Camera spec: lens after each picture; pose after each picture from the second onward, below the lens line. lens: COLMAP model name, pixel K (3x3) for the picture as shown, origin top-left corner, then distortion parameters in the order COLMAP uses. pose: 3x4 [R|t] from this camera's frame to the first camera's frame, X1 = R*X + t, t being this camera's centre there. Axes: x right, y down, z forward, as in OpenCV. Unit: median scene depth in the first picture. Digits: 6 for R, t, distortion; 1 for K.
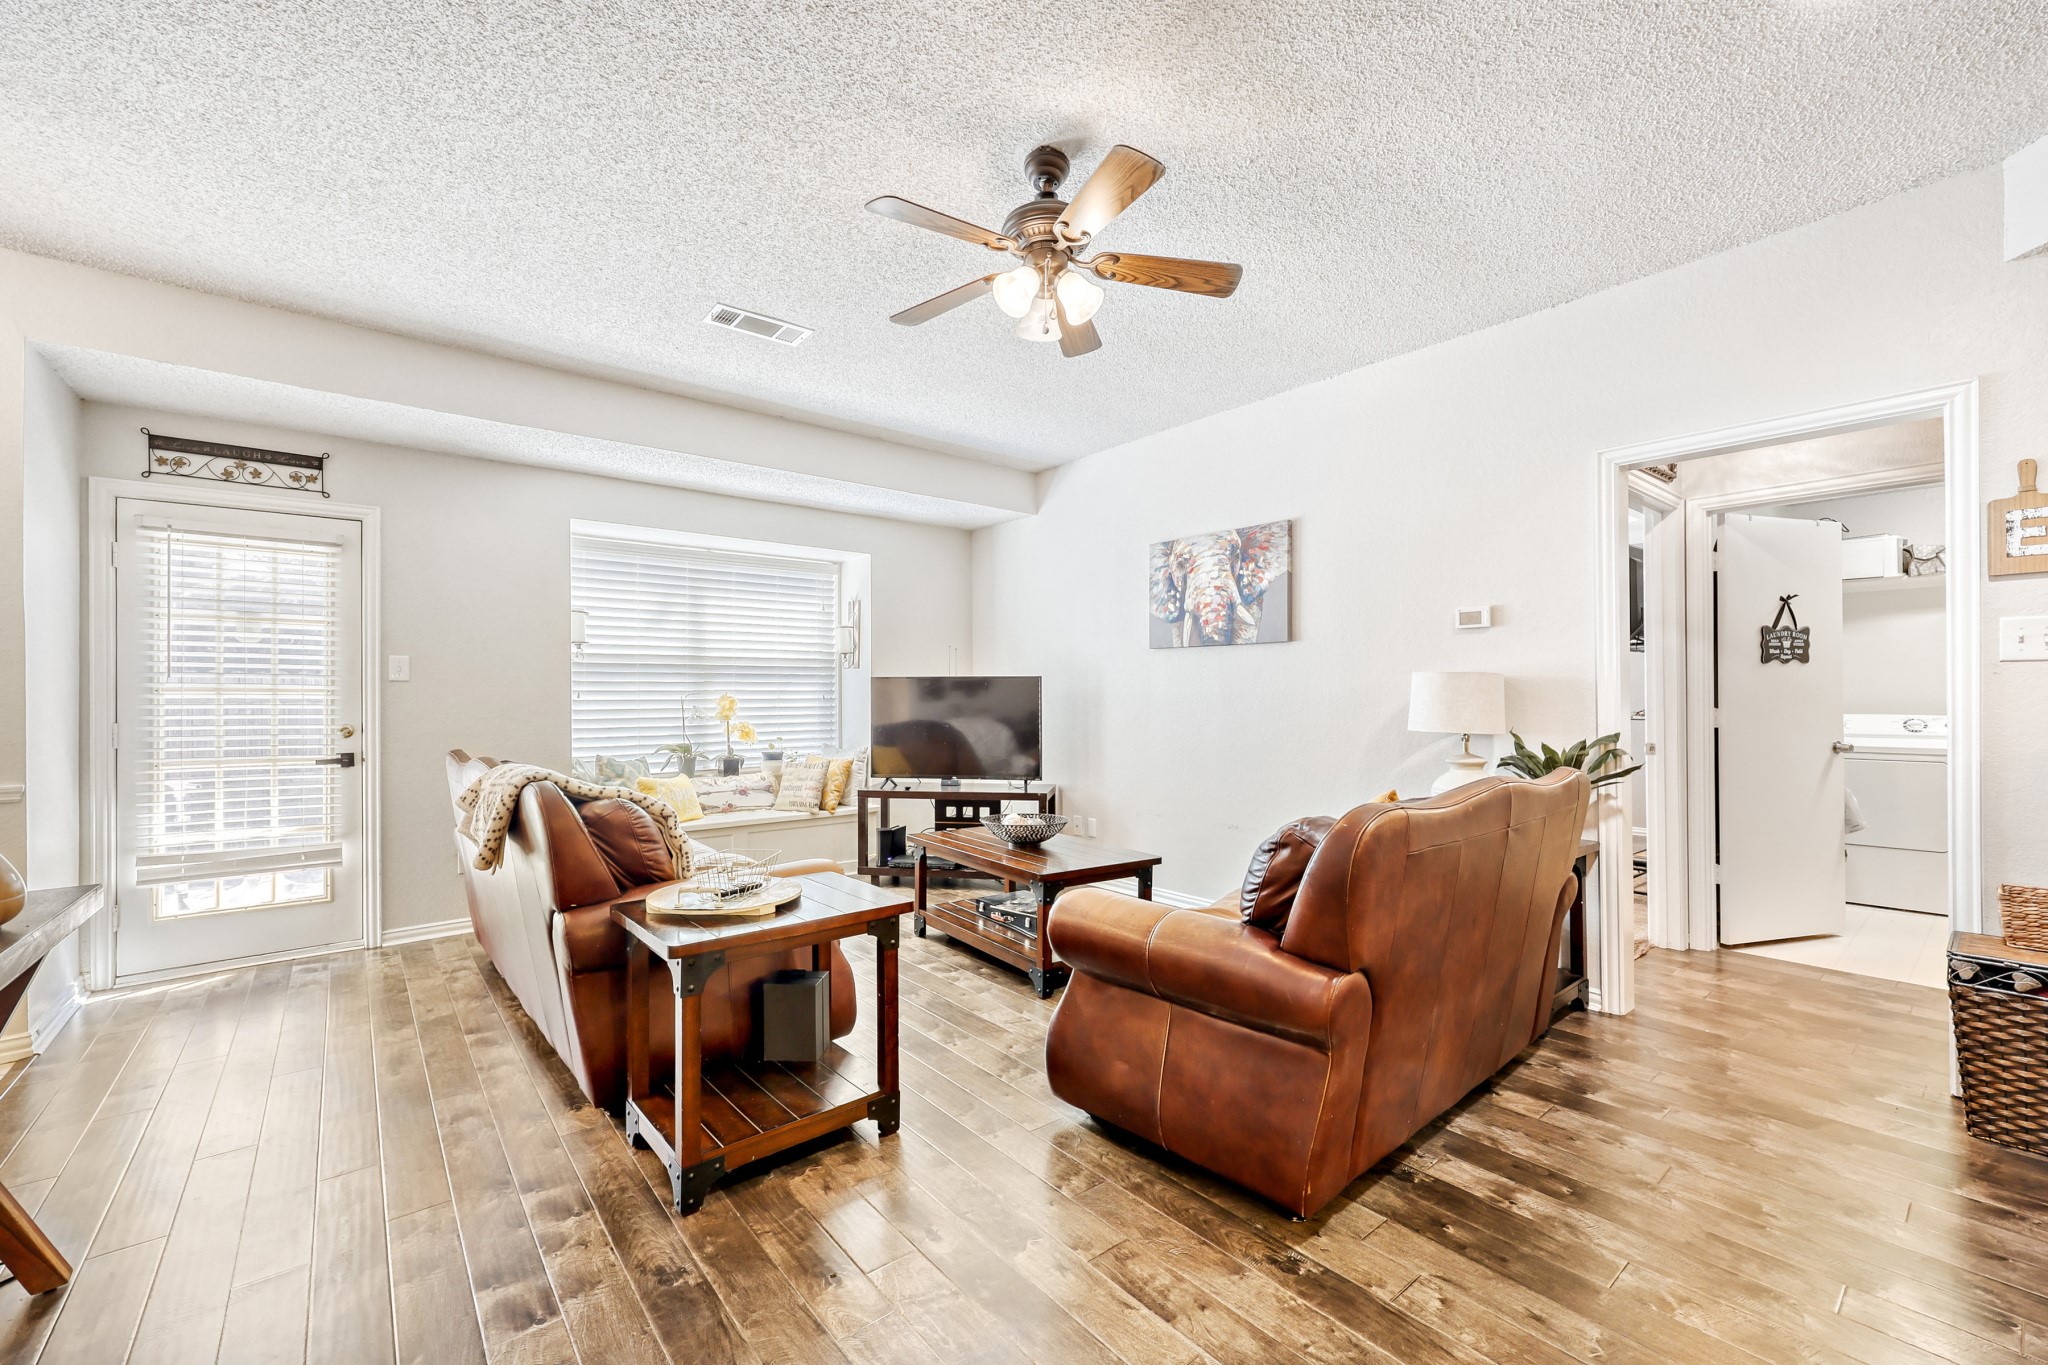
lens RADIAL K [[833.2, 0, 1023.7], [0, 833.2, 690.8], [0, 0, 1]] dist [0.001403, 0.000343]
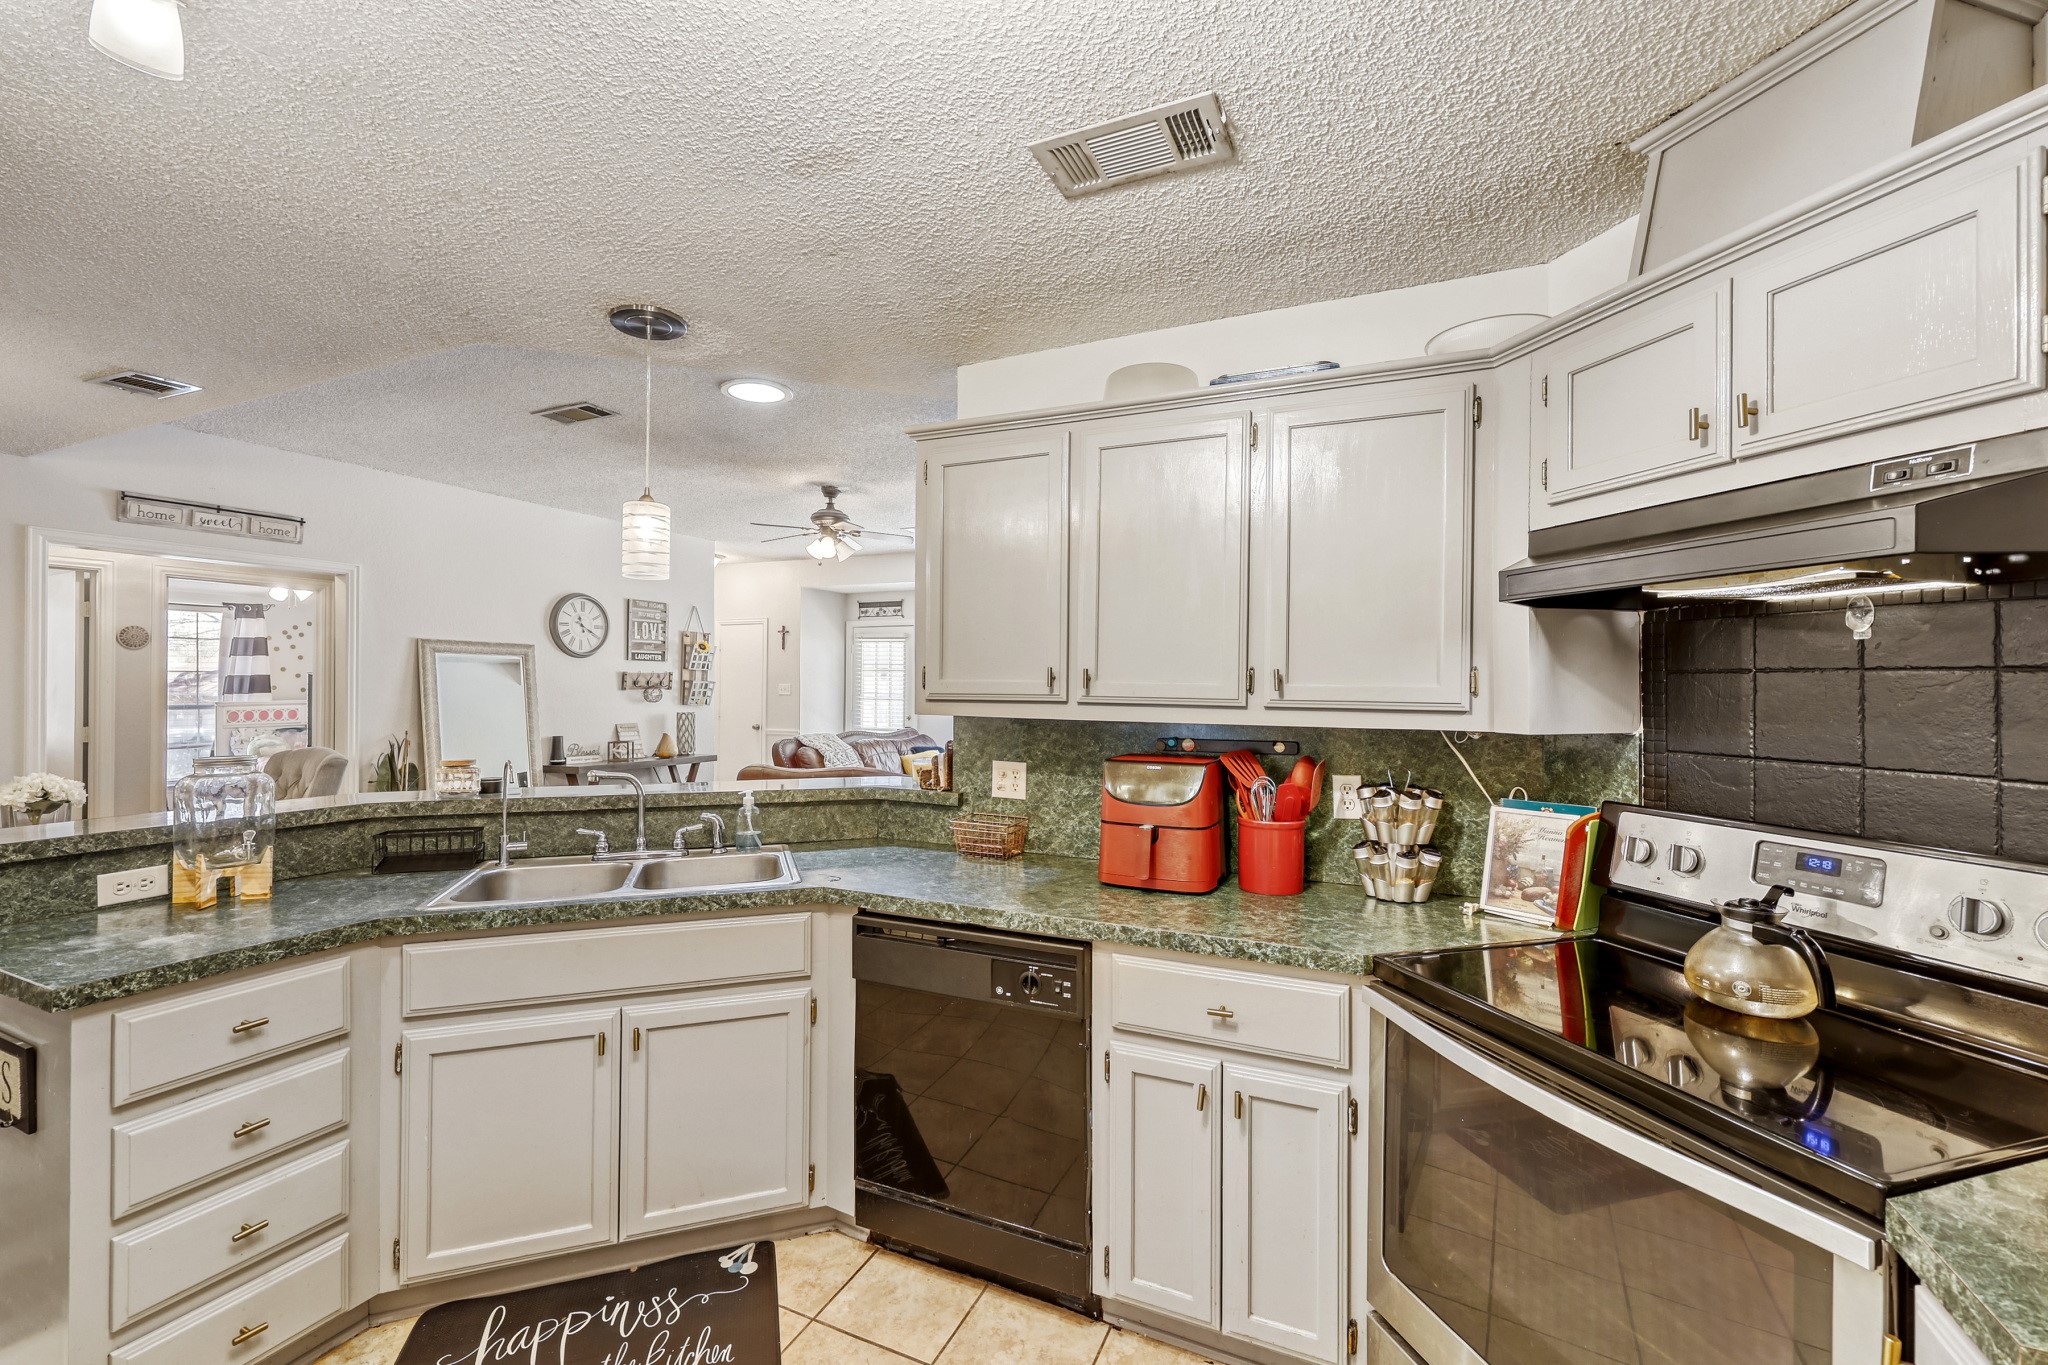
lens RADIAL K [[835.9, 0, 1024.0], [0, 835.9, 682.5], [0, 0, 1]] dist [-0.002260, -0.000362]
pose [[0.437731, 0.005849, -0.899087, 1.436459], [-0.005074, 0.999979, 0.004035, -0.060946], [0.899092, 0.002795, 0.437752, 0.279927]]
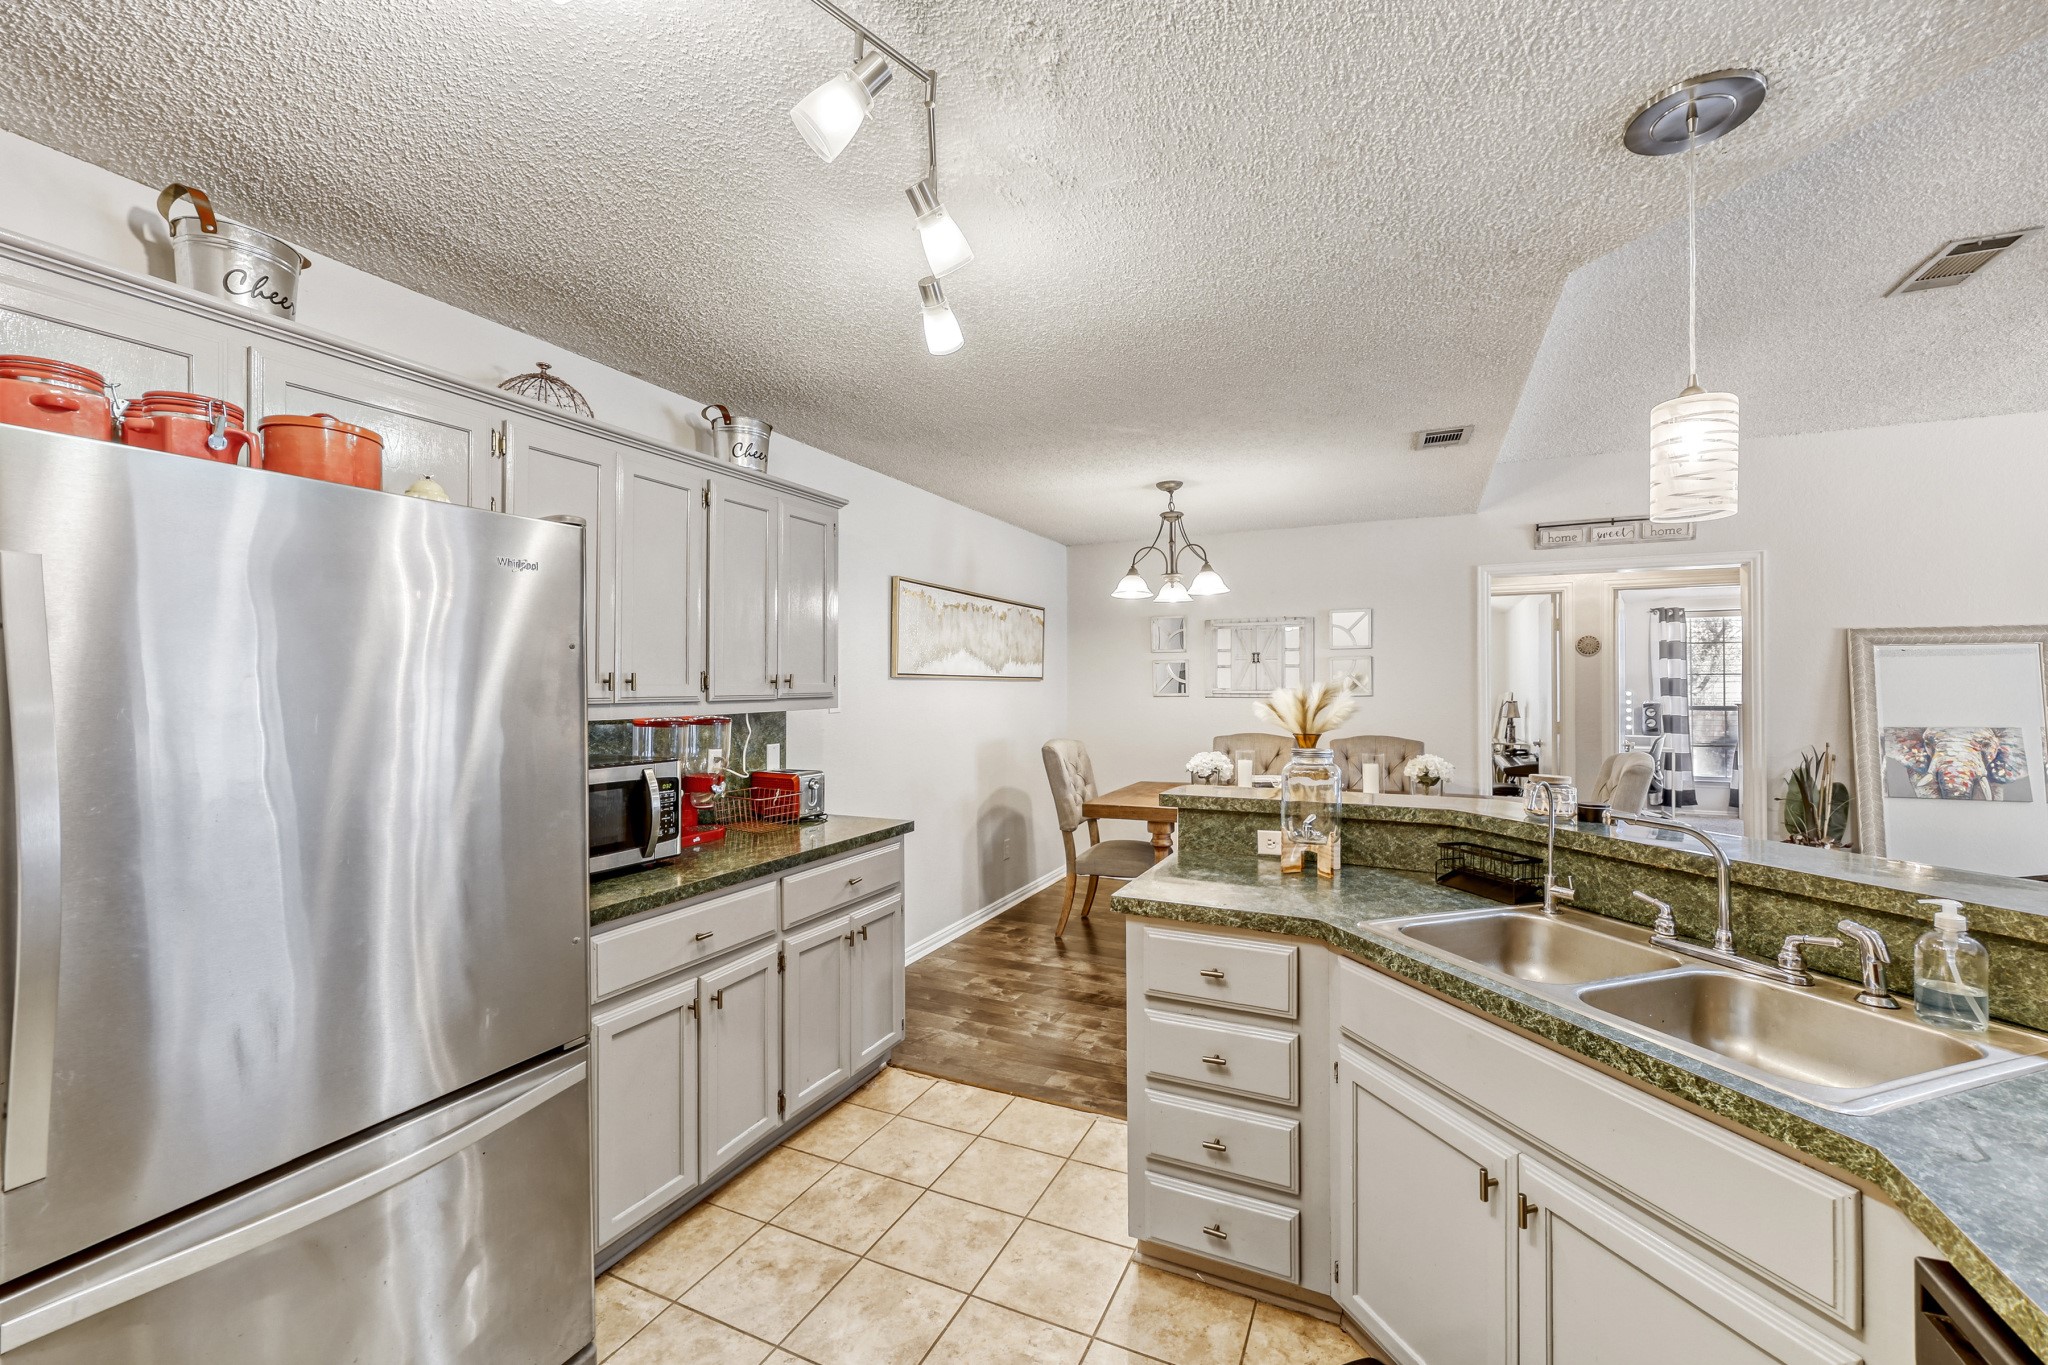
lens RADIAL K [[831.8, 0, 1026.7], [0, 831.8, 681.8], [0, 0, 1]] dist [-0.001382, -0.000160]
pose [[-0.901847, 0.007523, -0.431990, 1.214544], [0.009659, 0.999950, -0.002749, -0.060038], [0.431948, -0.006652, -0.901874, 0.509004]]
